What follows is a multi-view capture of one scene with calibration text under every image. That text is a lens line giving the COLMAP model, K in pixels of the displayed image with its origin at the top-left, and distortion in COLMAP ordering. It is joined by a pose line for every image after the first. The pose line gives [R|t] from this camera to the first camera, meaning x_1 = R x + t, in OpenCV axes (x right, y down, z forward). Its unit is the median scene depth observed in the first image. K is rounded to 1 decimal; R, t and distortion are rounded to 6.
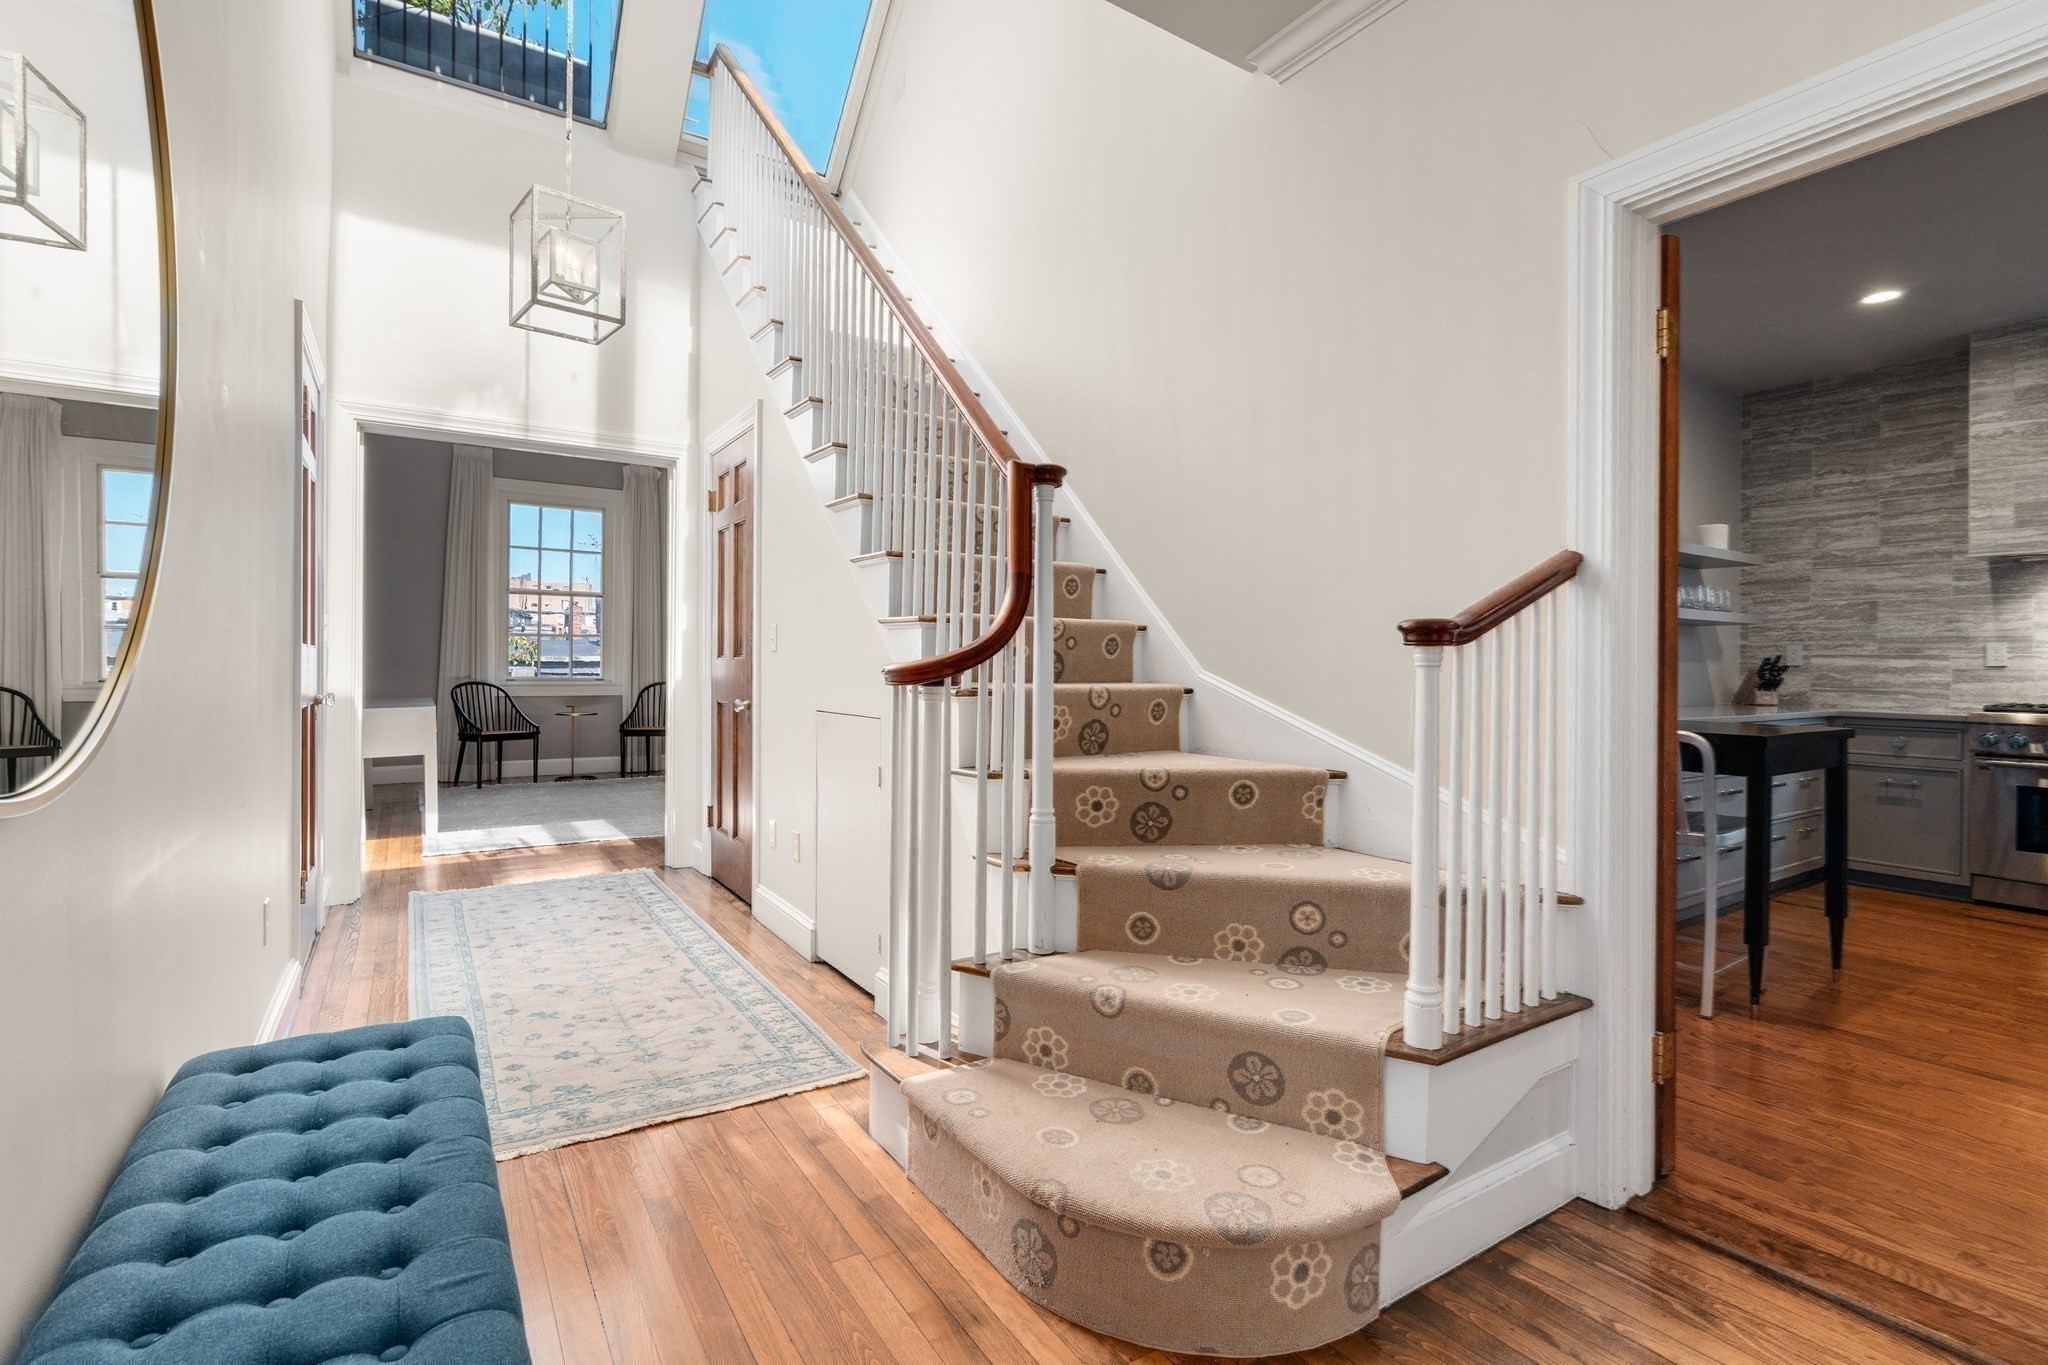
lens RADIAL K [[933.8, 0, 1031.1], [0, 933.8, 669.2], [0, 0, 1]] dist [-0.006037, 0.002639]
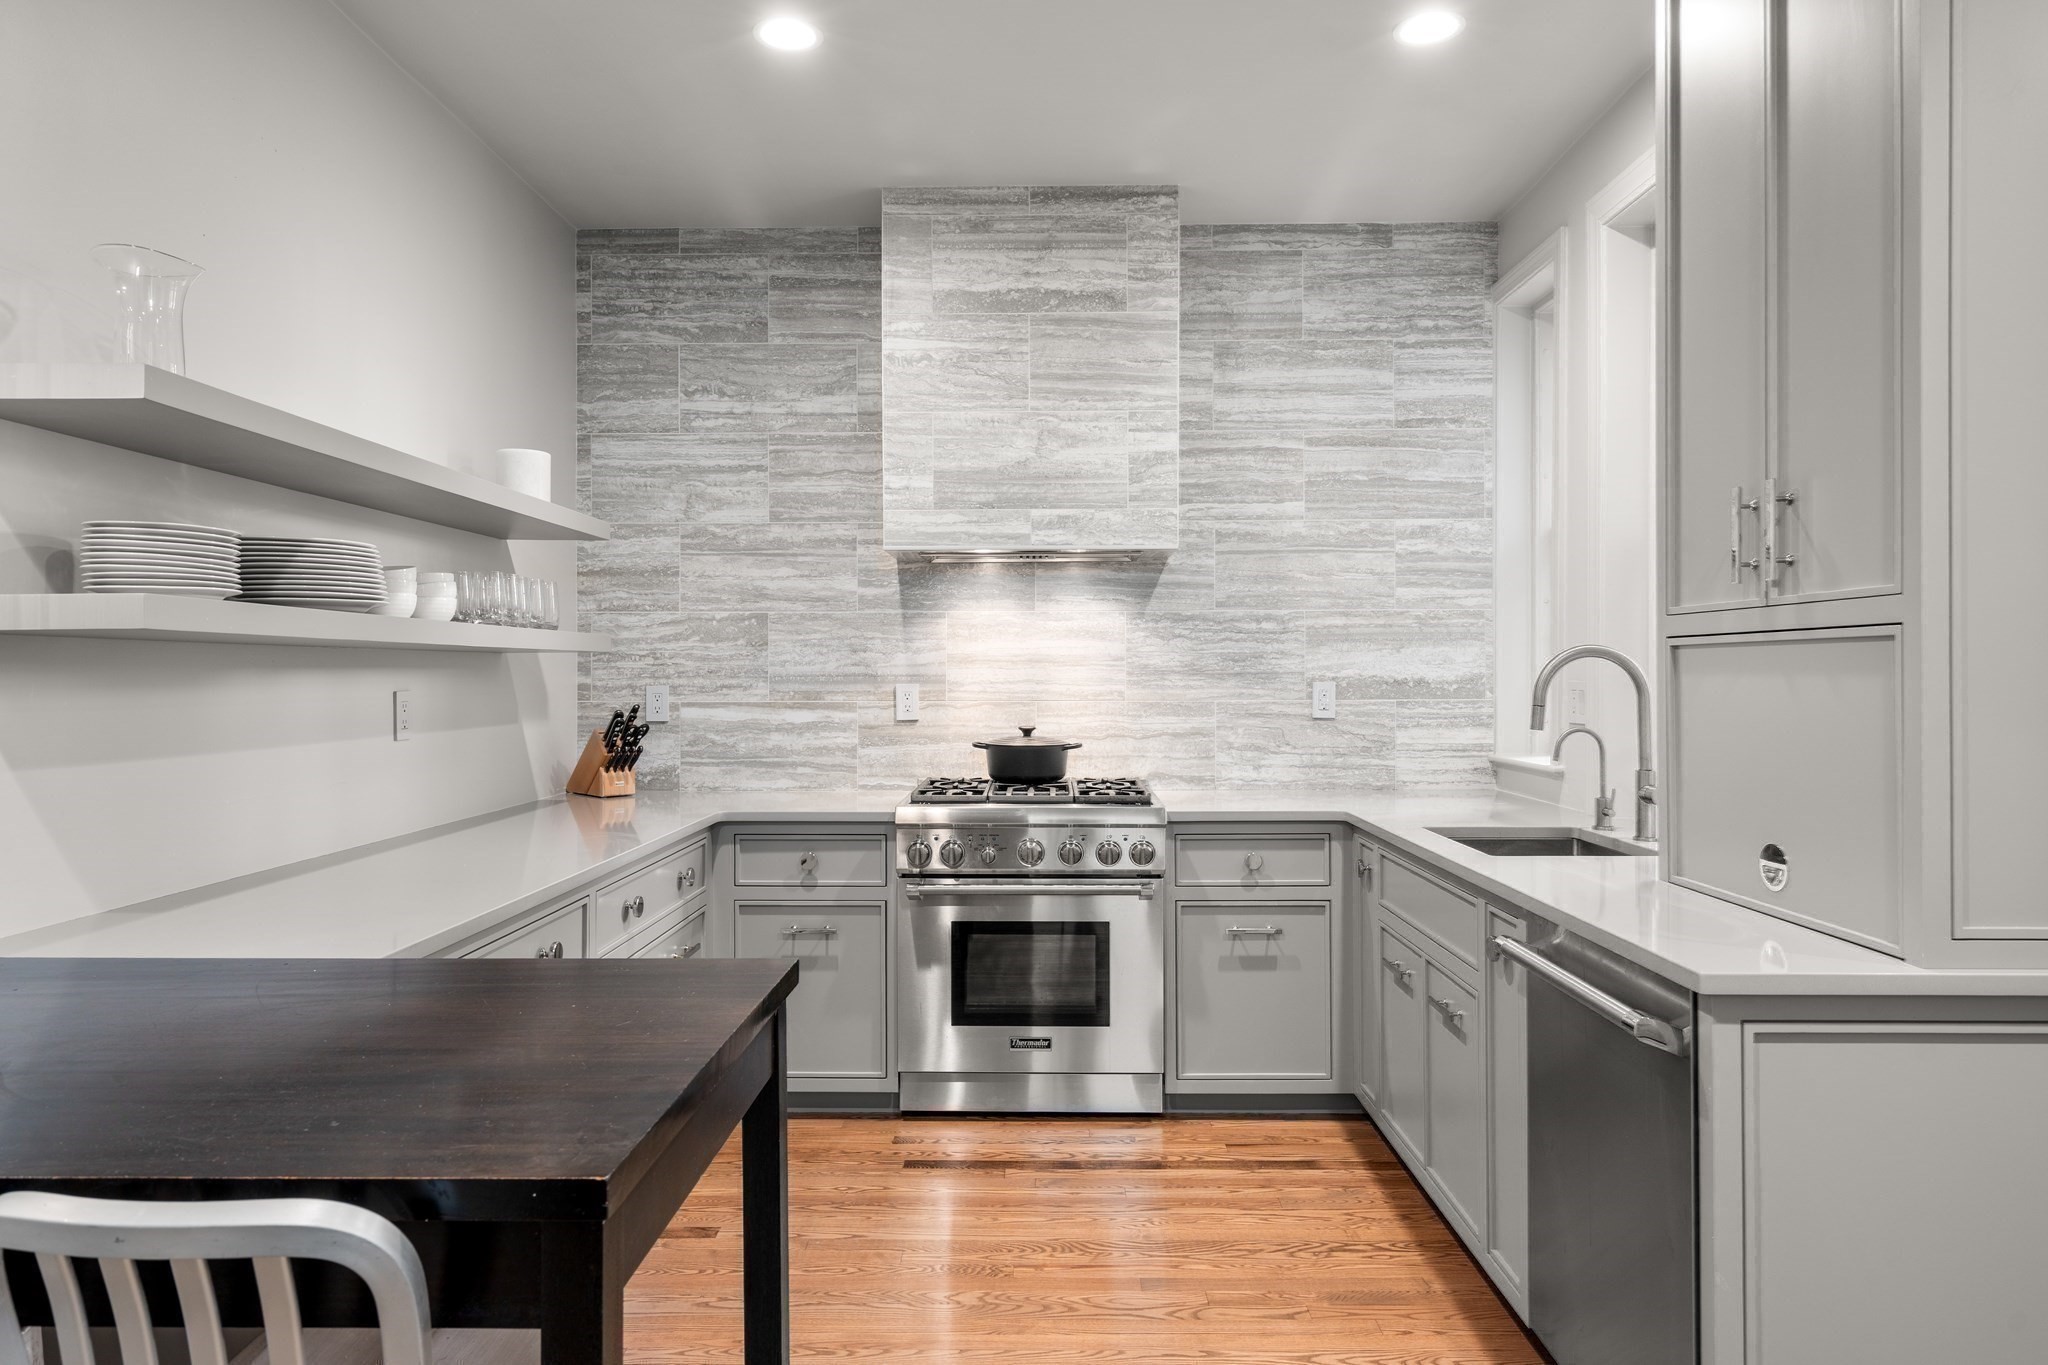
lens RADIAL K [[1261.2, 0, 1021.1], [0, 1261.2, 665.9], [0, 0, 1]] dist [0.007269, -0.000812]
pose [[0.564316, -0.006423, 0.825534, 0.330910], [0.011270, 0.999936, 0.000075, -0.038312], [-0.825482, 0.009261, 0.564352, 0.409940]]
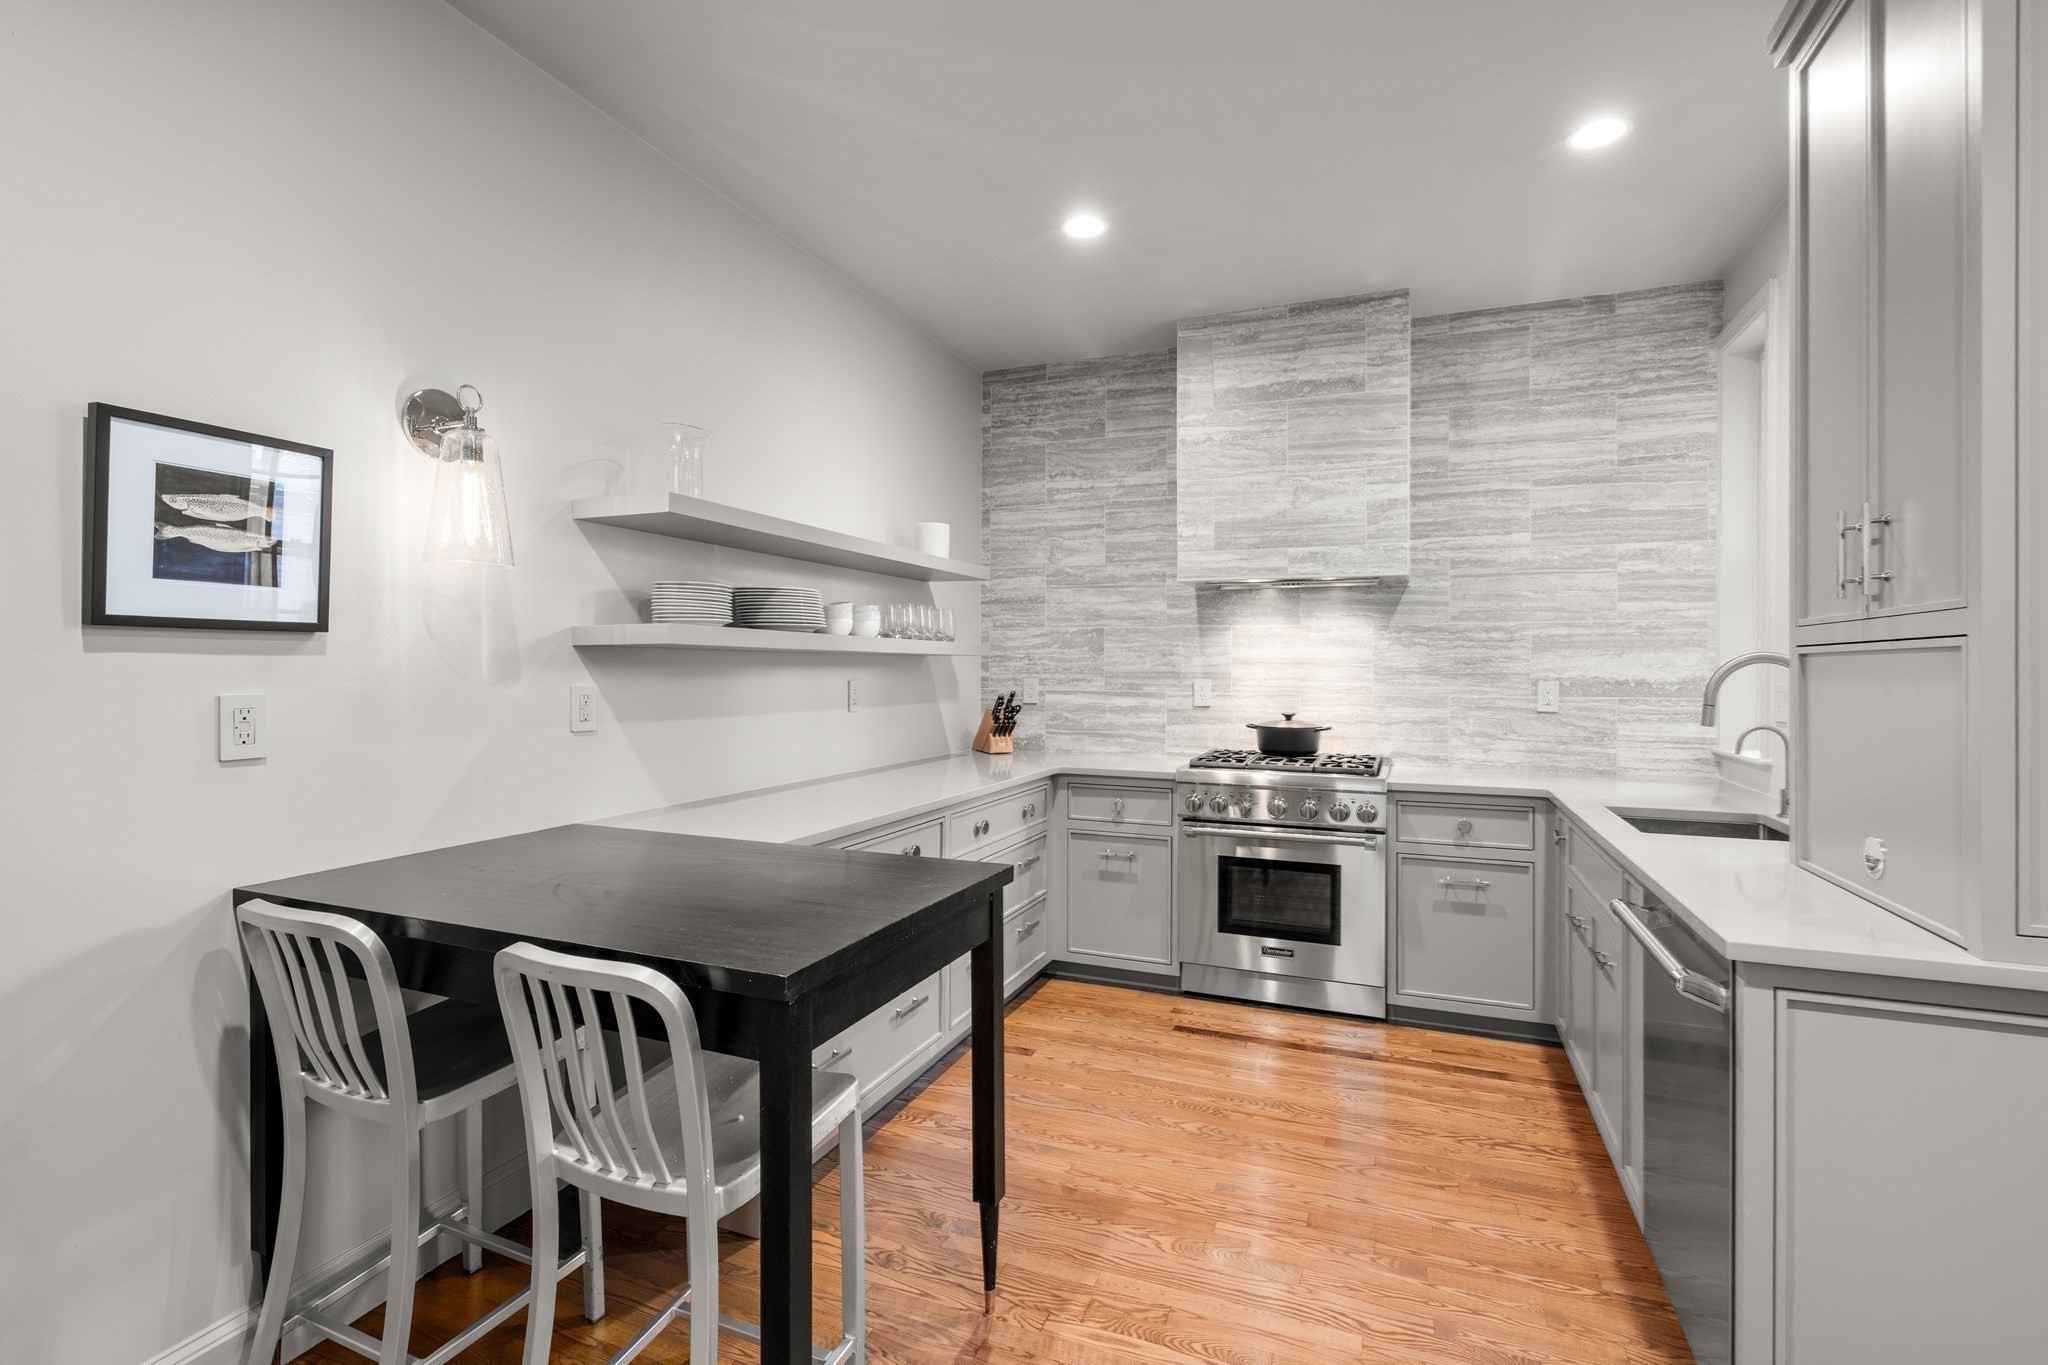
lens RADIAL K [[933.8, 0, 1025.8], [0, 933.8, 662.8], [0, 0, 1]] dist [-0.006037, 0.002639]
pose [[0.824377, -0.001667, 0.566039, 0.370805], [0.004923, 0.999979, -0.004224, -0.039345], [-0.566020, 0.006269, 0.824368, 0.339885]]
